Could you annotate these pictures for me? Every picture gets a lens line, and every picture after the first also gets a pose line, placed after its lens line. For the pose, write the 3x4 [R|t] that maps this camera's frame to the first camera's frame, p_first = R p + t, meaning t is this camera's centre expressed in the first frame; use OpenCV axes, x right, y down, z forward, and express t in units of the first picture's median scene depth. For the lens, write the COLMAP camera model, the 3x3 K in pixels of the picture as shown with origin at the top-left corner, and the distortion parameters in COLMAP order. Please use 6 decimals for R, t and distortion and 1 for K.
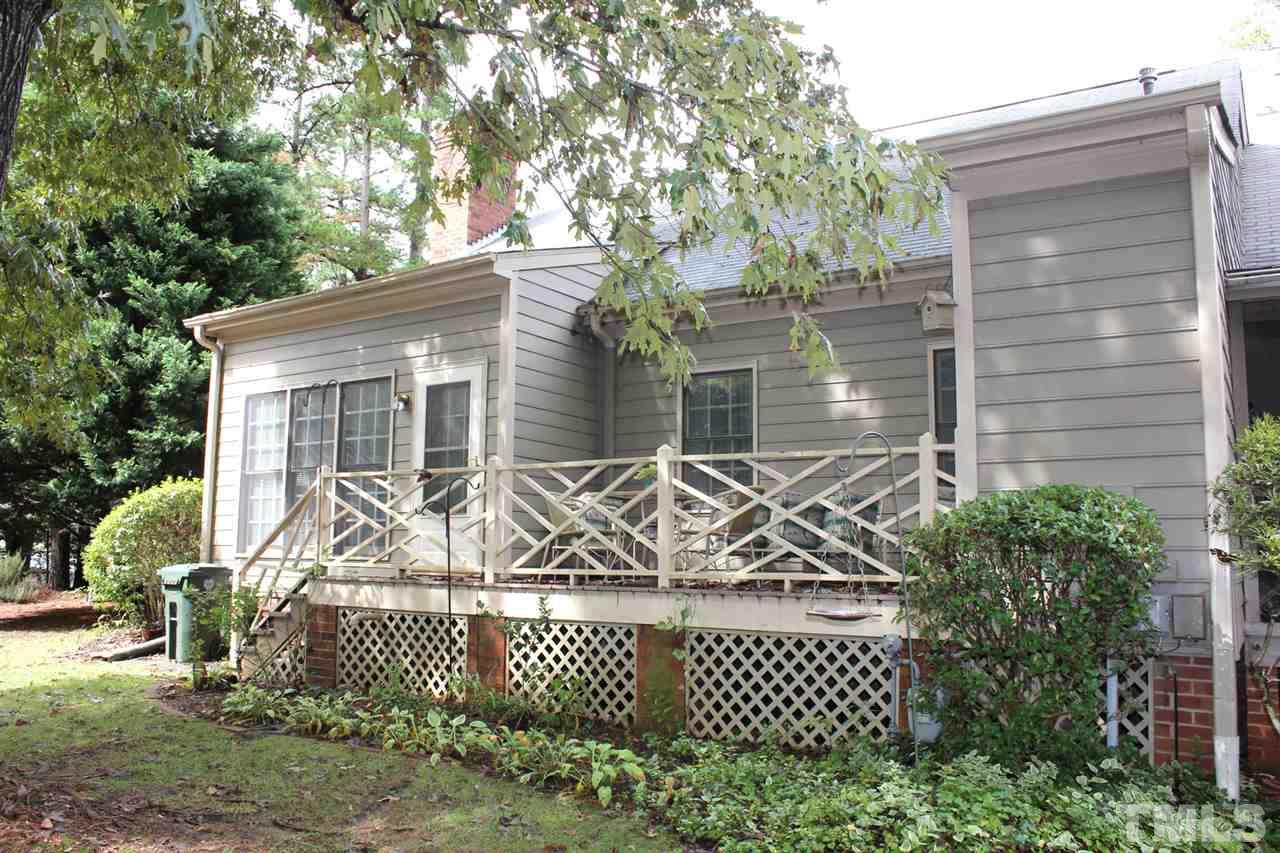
lens RADIAL K [[1102.0, 0, 640.0], [0, 1102.0, 426.5], [0, 0, 1]] dist [-0.164020, 0.160886]
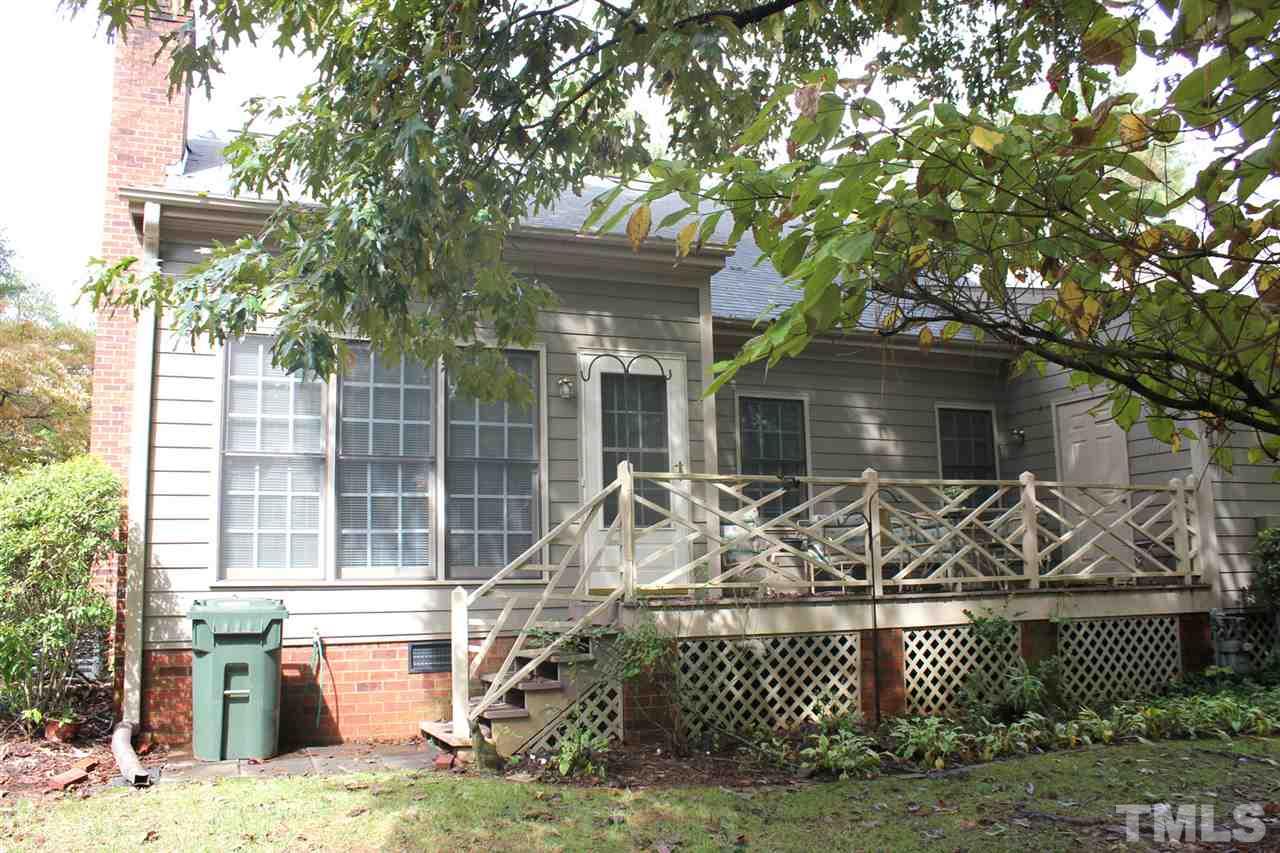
lens RADIAL K [[1102.0, 0, 640.0], [0, 1102.0, 426.5], [0, 0, 1]] dist [-0.164020, 0.160886]
pose [[0.529920, 0.098078, 0.842357, -1.066221], [-0.077030, 0.994751, -0.067362, 0.070514], [-0.844542, -0.029191, 0.534693, 0.633905]]
